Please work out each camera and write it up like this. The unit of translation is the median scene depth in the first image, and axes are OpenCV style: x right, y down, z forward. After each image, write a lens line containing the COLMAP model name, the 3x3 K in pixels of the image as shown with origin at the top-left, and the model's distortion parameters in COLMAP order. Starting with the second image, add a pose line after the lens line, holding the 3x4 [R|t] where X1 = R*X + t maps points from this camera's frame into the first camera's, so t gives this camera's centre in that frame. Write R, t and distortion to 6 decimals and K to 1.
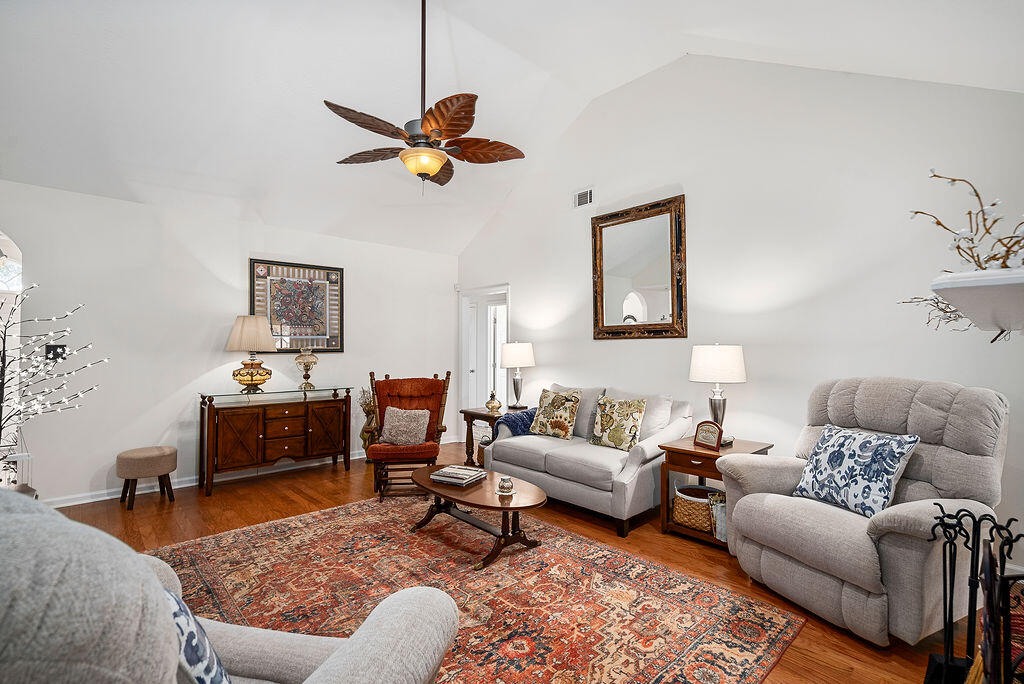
lens RADIAL K [[464.4, 0, 514.9], [0, 464.4, 341.2], [0, 0, 1]] dist [-0.002707, 0.000130]
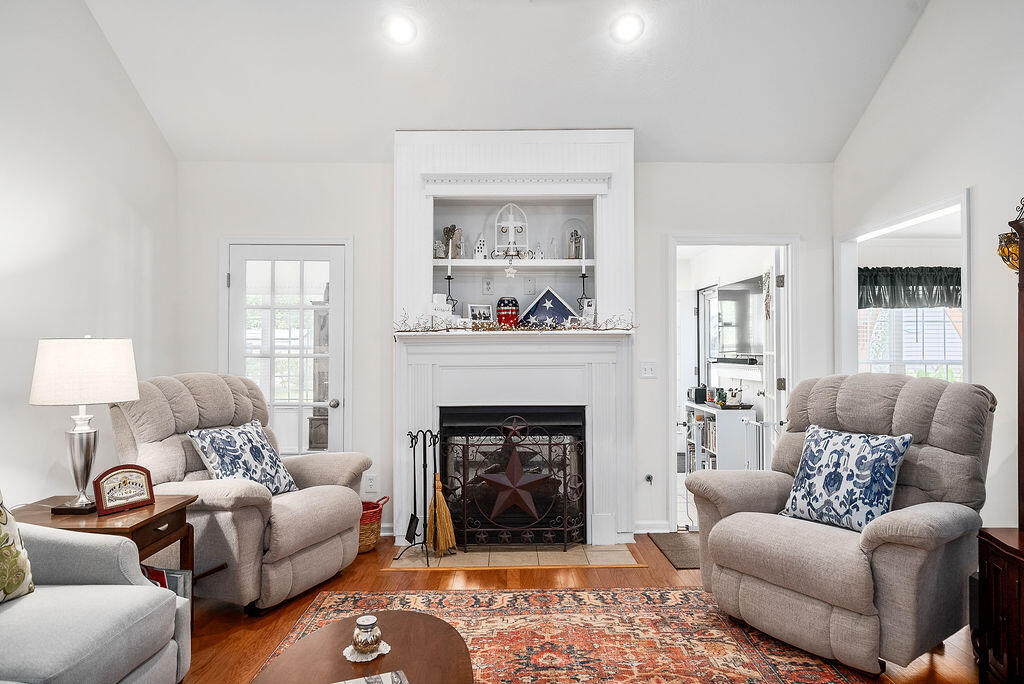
lens RADIAL K [[657.5, 0, 514.5], [0, 657.5, 340.1], [0, 0, 1]] dist [0.002565, 0.000548]
pose [[-0.734724, 0.005810, 0.678341, -0.574026], [-0.011848, 0.999701, -0.021395, 0.023635], [-0.678262, -0.023757, -0.734436, 1.378347]]
